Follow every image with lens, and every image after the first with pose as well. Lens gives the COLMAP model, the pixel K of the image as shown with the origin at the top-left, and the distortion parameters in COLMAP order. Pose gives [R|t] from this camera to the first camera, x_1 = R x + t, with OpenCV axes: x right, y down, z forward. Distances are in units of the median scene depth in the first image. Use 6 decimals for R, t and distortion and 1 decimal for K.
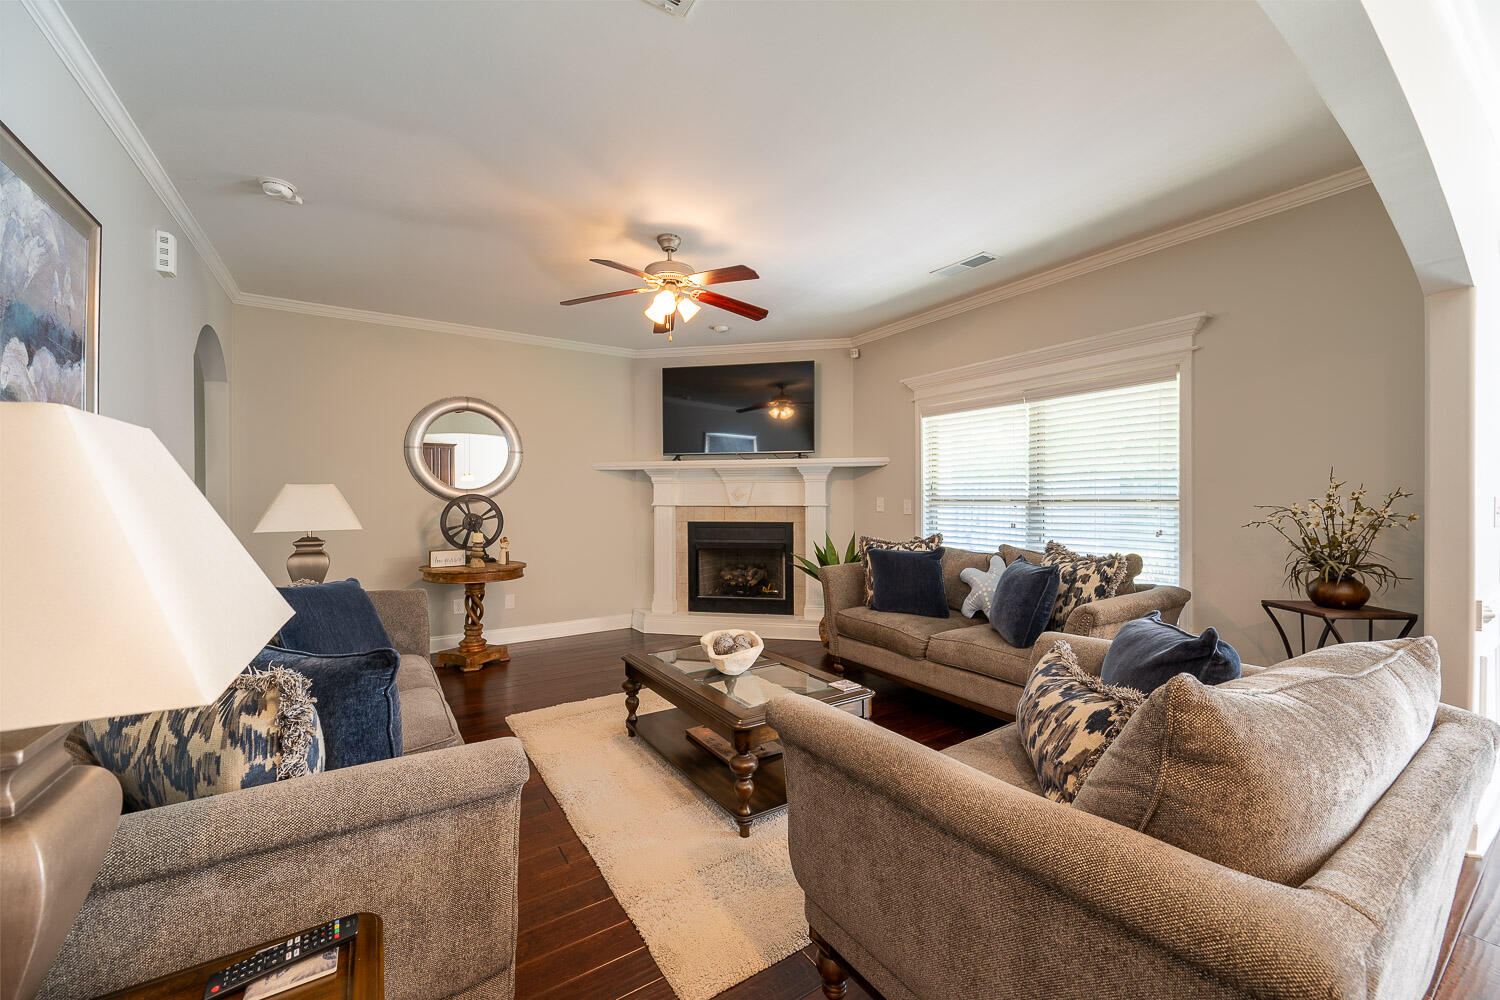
lens RADIAL K [[606.2, 0, 756.0], [0, 606.2, 497.3], [0, 0, 1]] dist [0.000157, 0.000220]
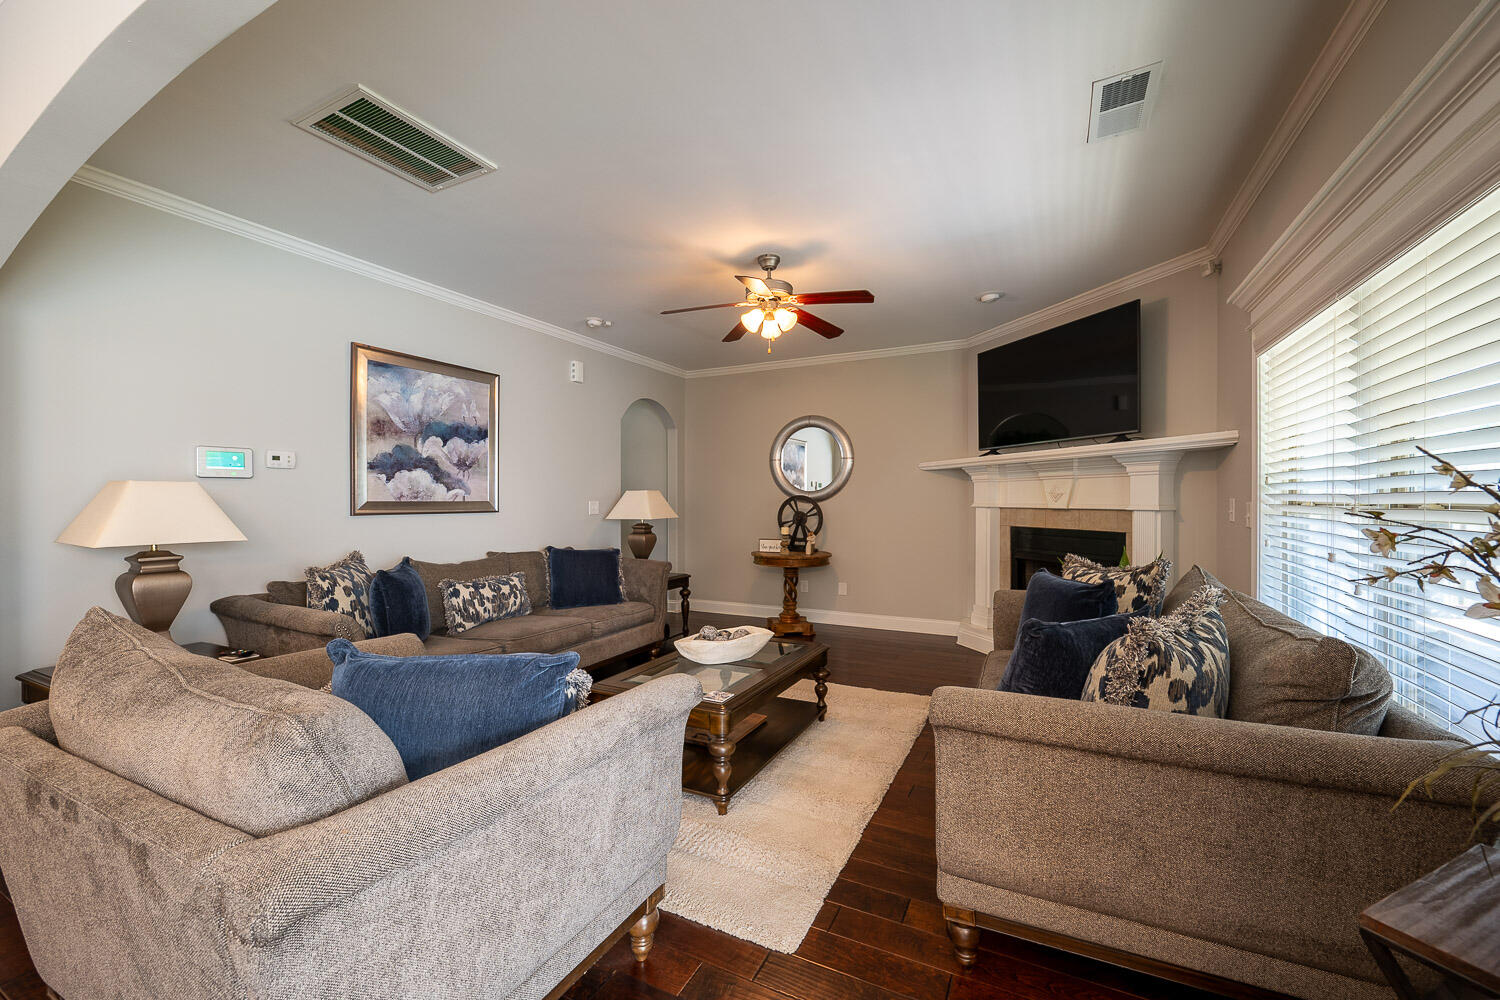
lens RADIAL K [[606.2, 0, 749.1], [0, 606.2, 501.1], [0, 0, 1]] dist [0.000157, 0.000220]
pose [[0.487545, 0.002819, -0.873093, 0.541312], [0.003317, 0.999982, 0.005081, -0.000491], [0.873091, -0.005373, 0.487527, 0.304499]]
